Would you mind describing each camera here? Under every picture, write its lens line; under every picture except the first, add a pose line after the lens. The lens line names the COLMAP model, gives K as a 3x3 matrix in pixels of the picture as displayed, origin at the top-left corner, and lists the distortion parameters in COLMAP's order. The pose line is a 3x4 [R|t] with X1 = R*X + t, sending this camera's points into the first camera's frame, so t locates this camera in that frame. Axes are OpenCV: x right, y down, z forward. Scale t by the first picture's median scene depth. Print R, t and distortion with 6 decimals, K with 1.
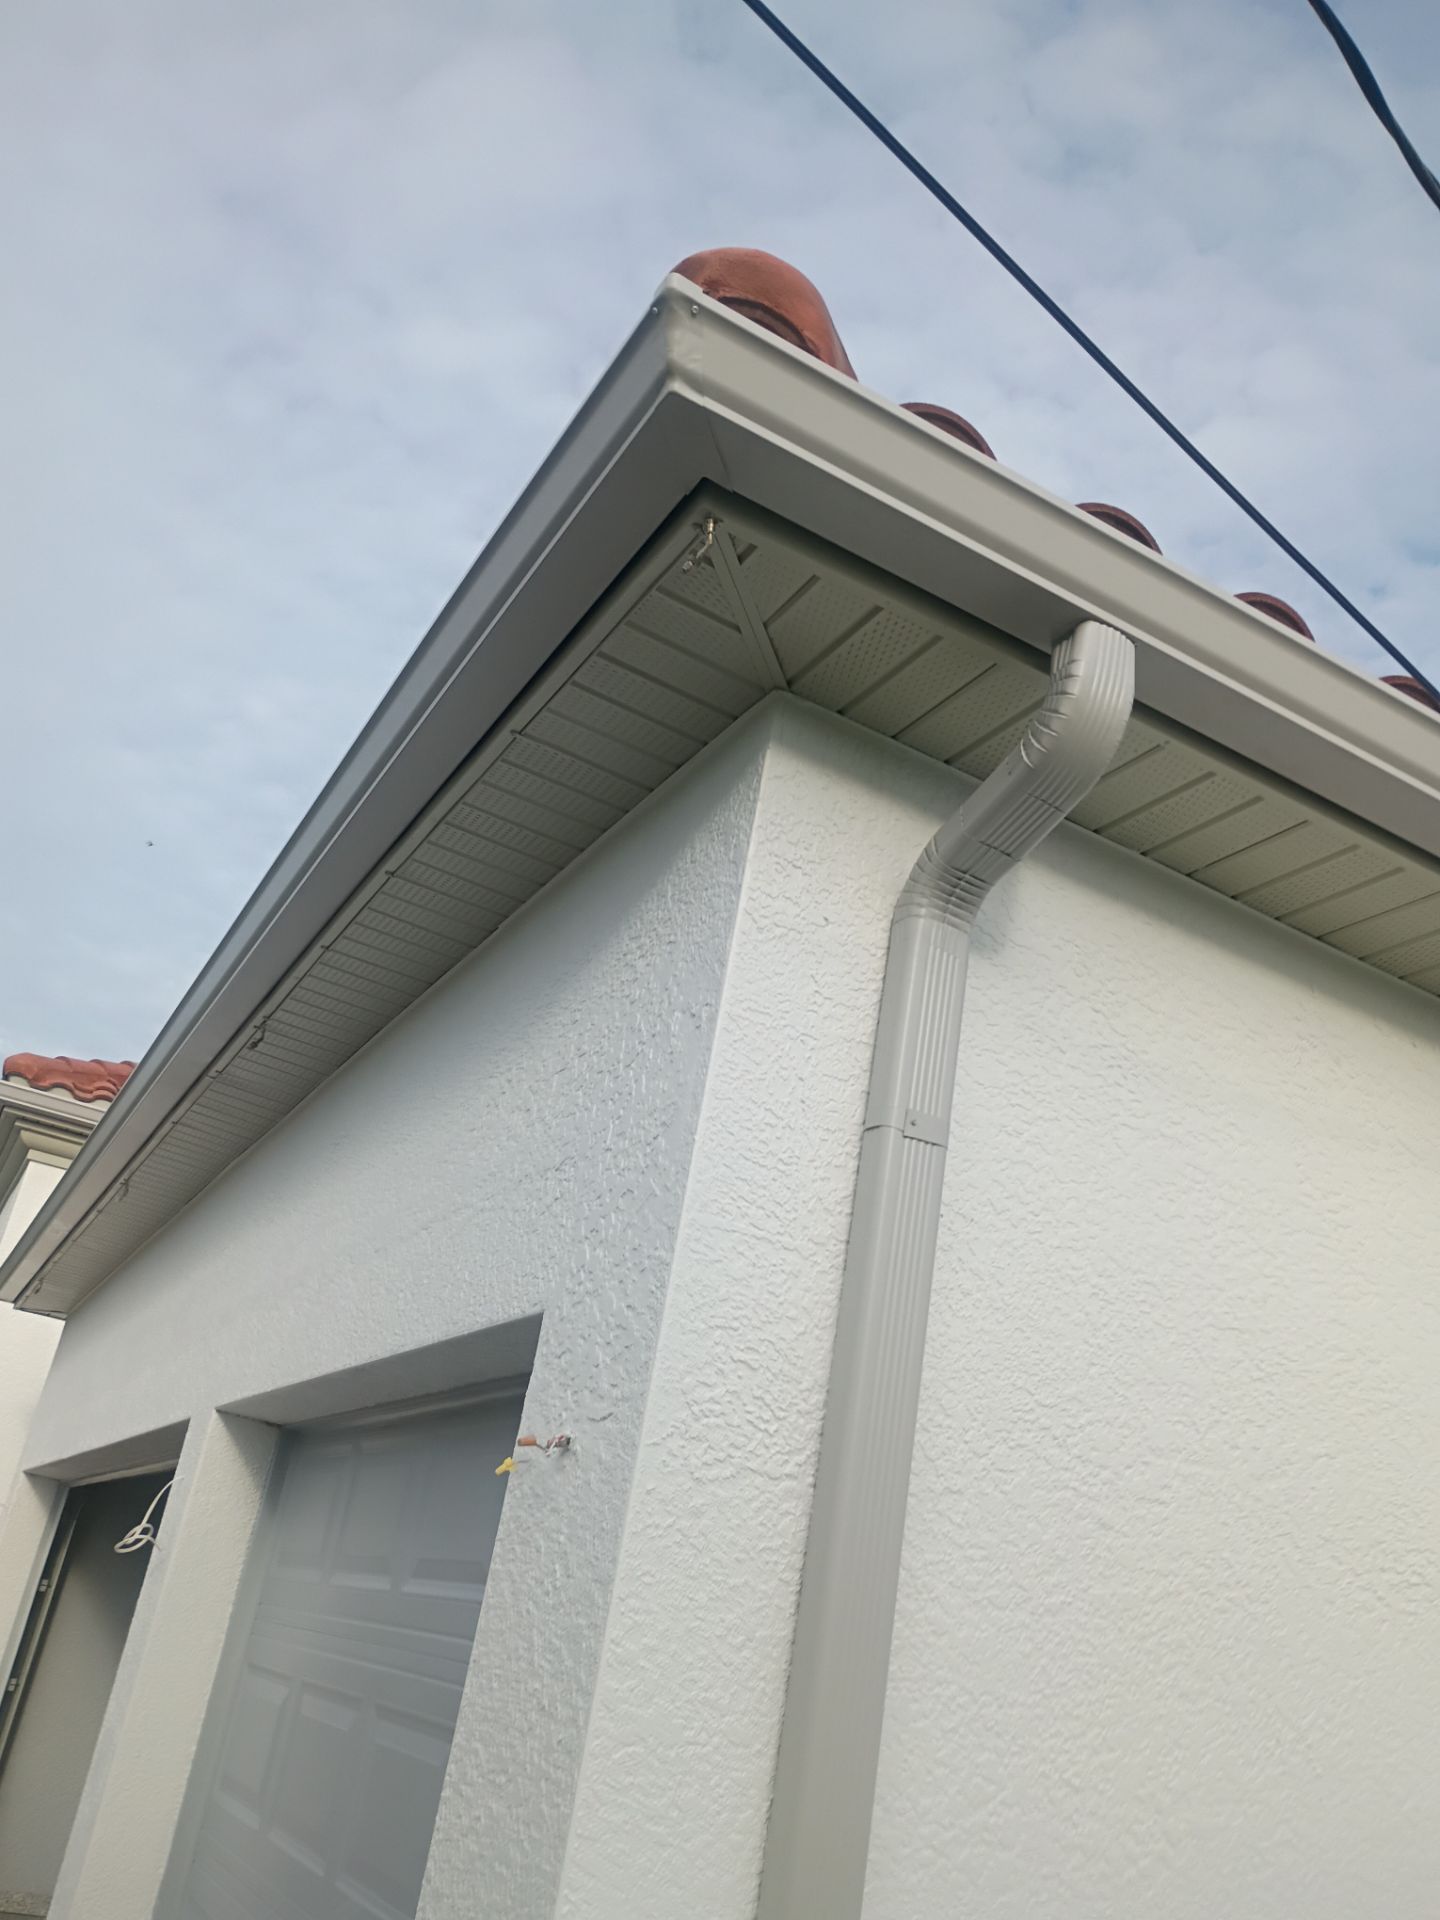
lens RADIAL K [[1611.7, 0, 702.2], [0, 1611.7, 958.9], [0, 0, 1]] dist [0.066489, -0.082862]
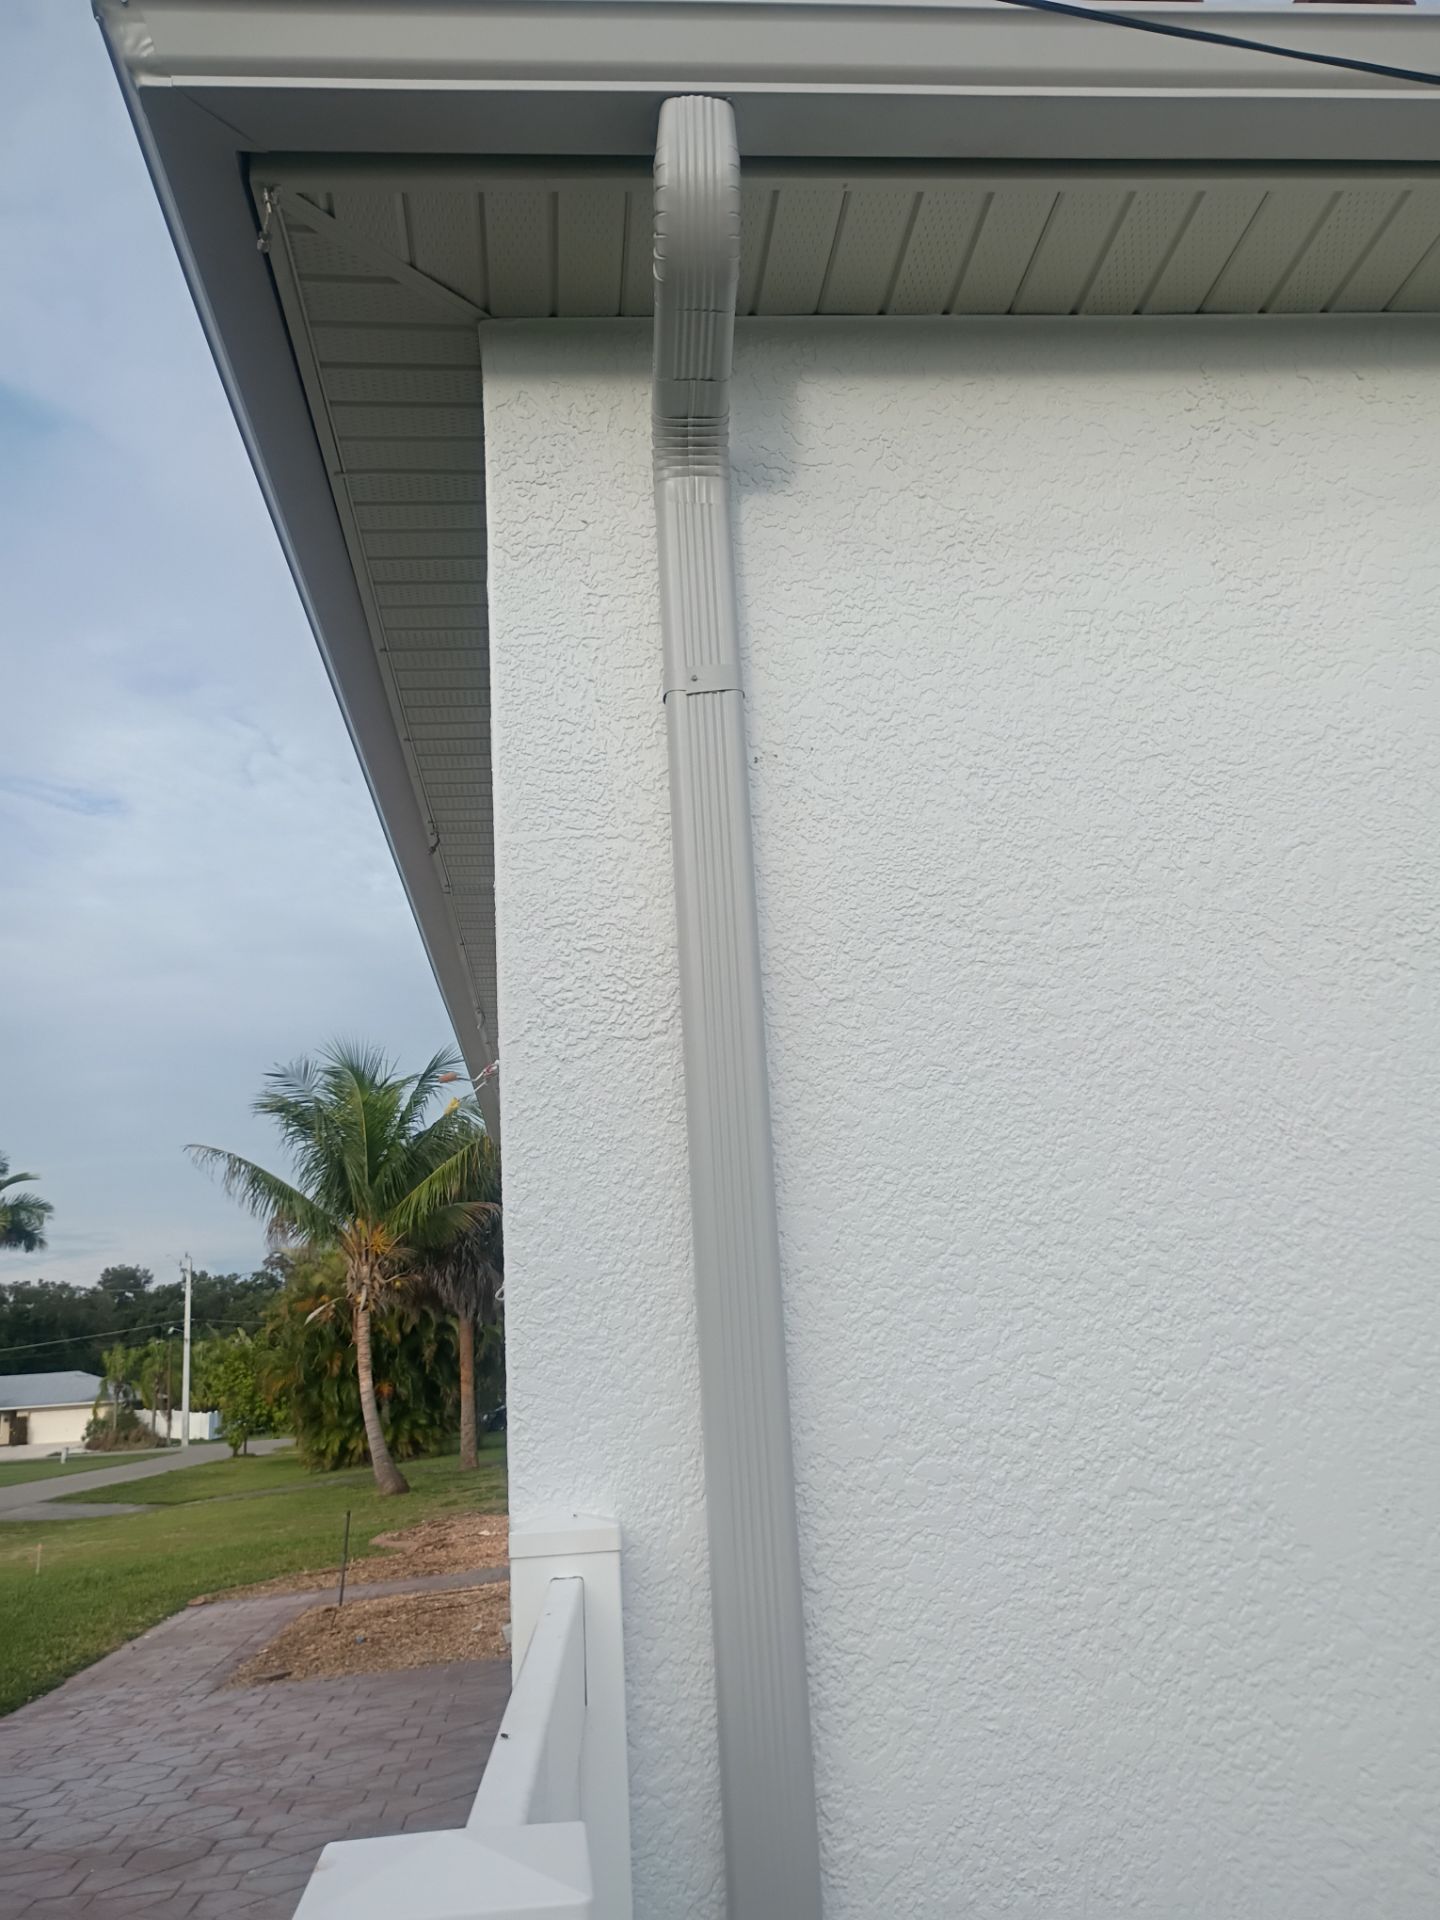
lens RADIAL K [[1597.9, 0, 716.1], [0, 1597.9, 974.6], [0, 0, 1]] dist [0.057448, -0.074039]
pose [[0.889910, -0.323374, -0.321698, 0.403346], [0.369994, 0.924218, 0.094477, 0.182438], [0.266768, -0.203102, 0.942117, 0.024820]]
